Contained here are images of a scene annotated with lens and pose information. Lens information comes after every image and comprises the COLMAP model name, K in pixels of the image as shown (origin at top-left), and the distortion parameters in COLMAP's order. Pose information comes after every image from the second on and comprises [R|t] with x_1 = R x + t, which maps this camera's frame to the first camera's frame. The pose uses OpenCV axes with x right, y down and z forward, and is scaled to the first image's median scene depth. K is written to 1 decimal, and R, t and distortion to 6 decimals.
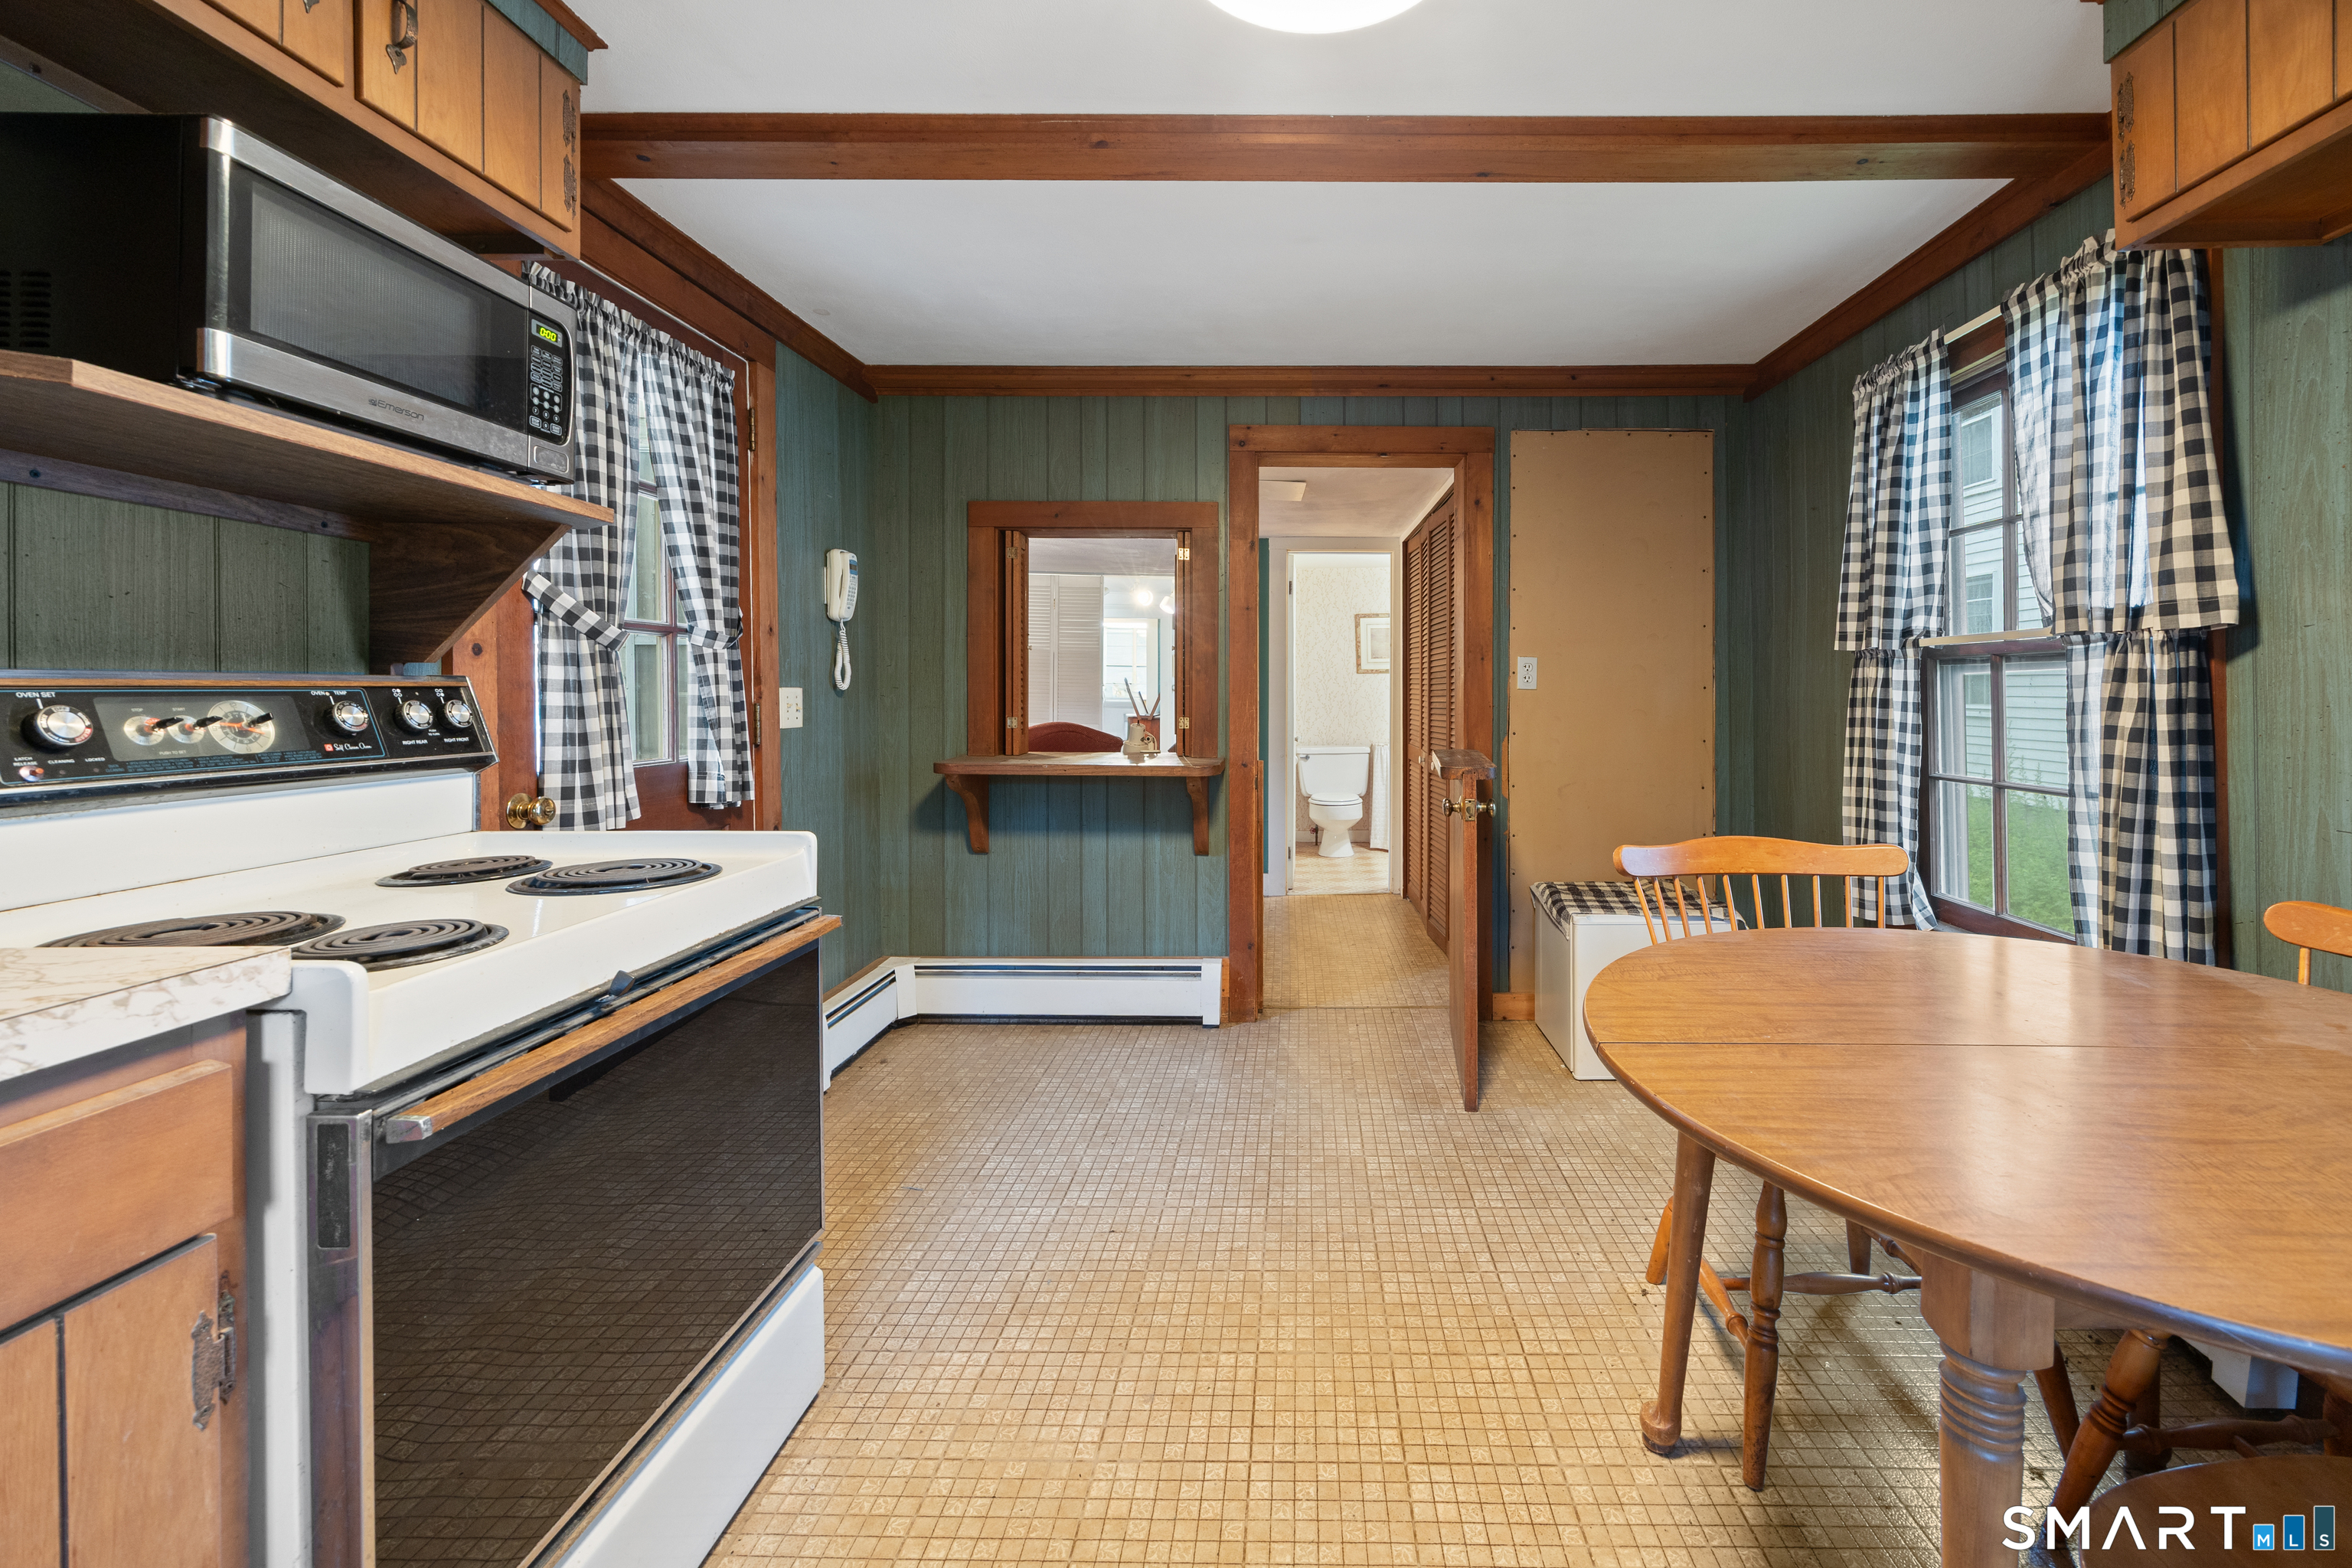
lens RADIAL K [[925.8, 0, 1272.9], [0, 925.8, 686.0], [0, 0, 1]] dist [-0.001978, 0.000341]
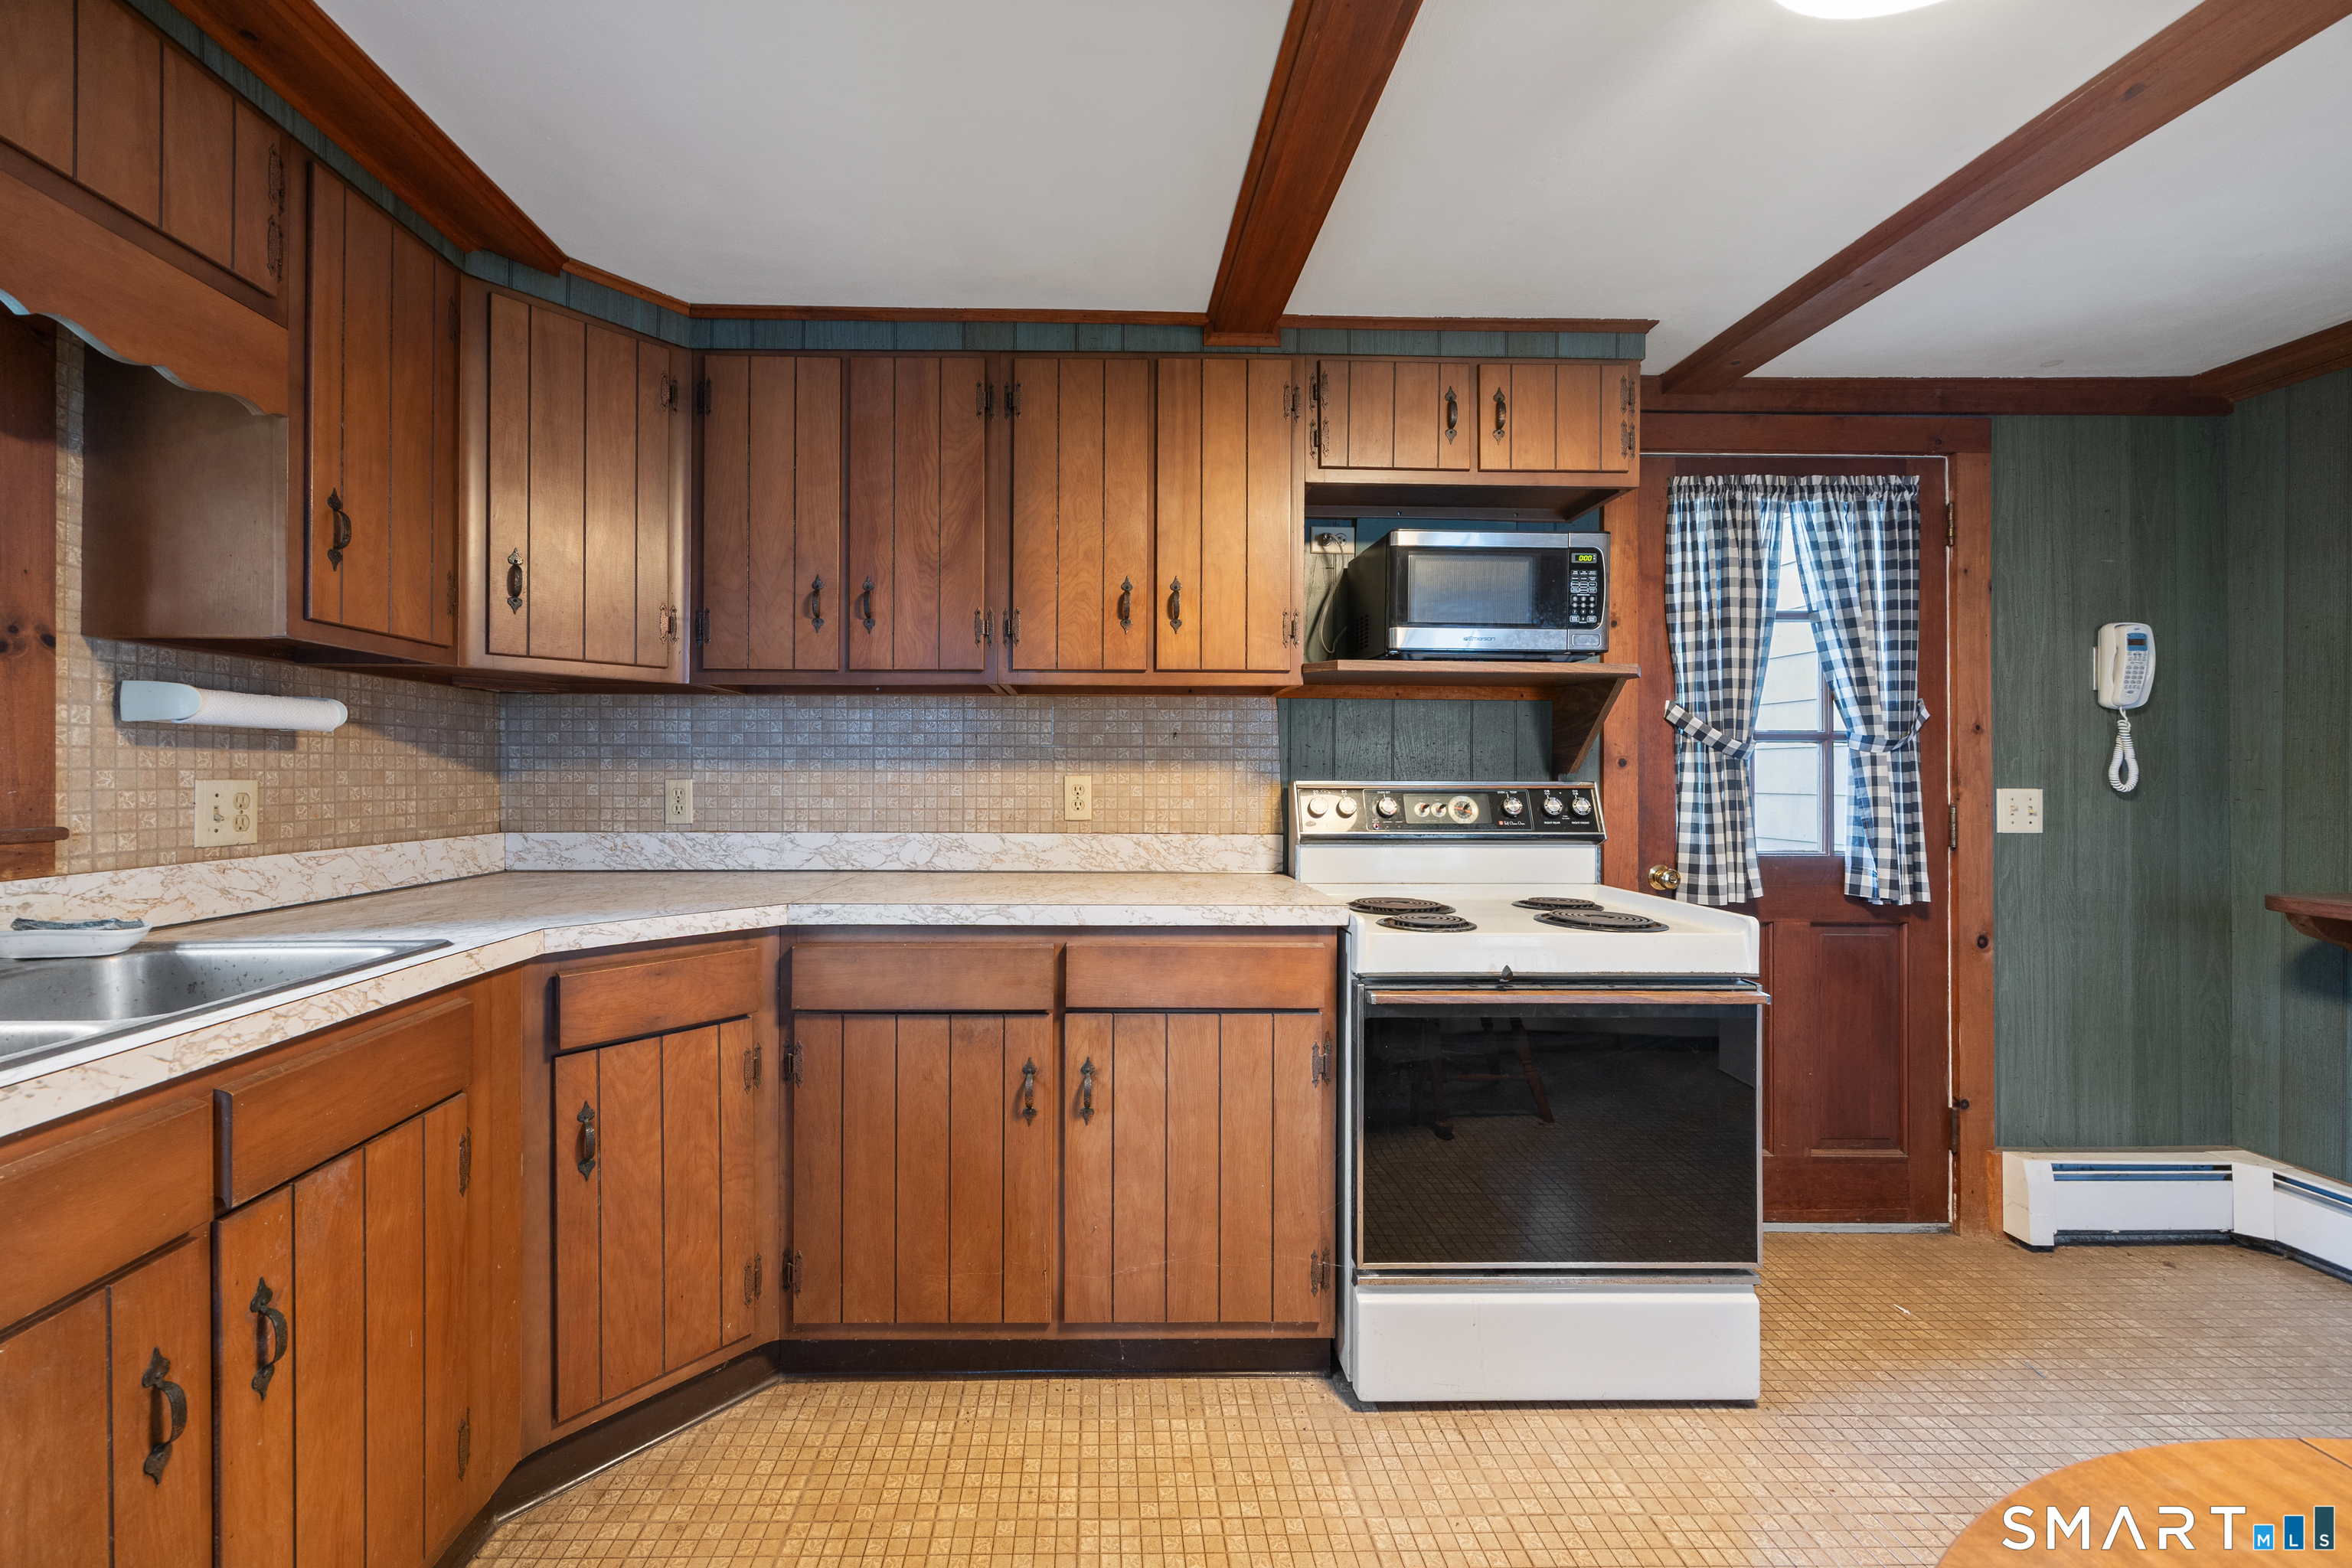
lens RADIAL K [[925.8, 0, 1172.6], [0, 925.8, 767.8], [0, 0, 1]] dist [-0.001978, 0.000341]
pose [[0.093199, -0.005961, -0.995630, 0.465105], [-0.001278, 0.999981, -0.006106, -0.018514], [0.995647, 0.001842, 0.093190, 0.129106]]
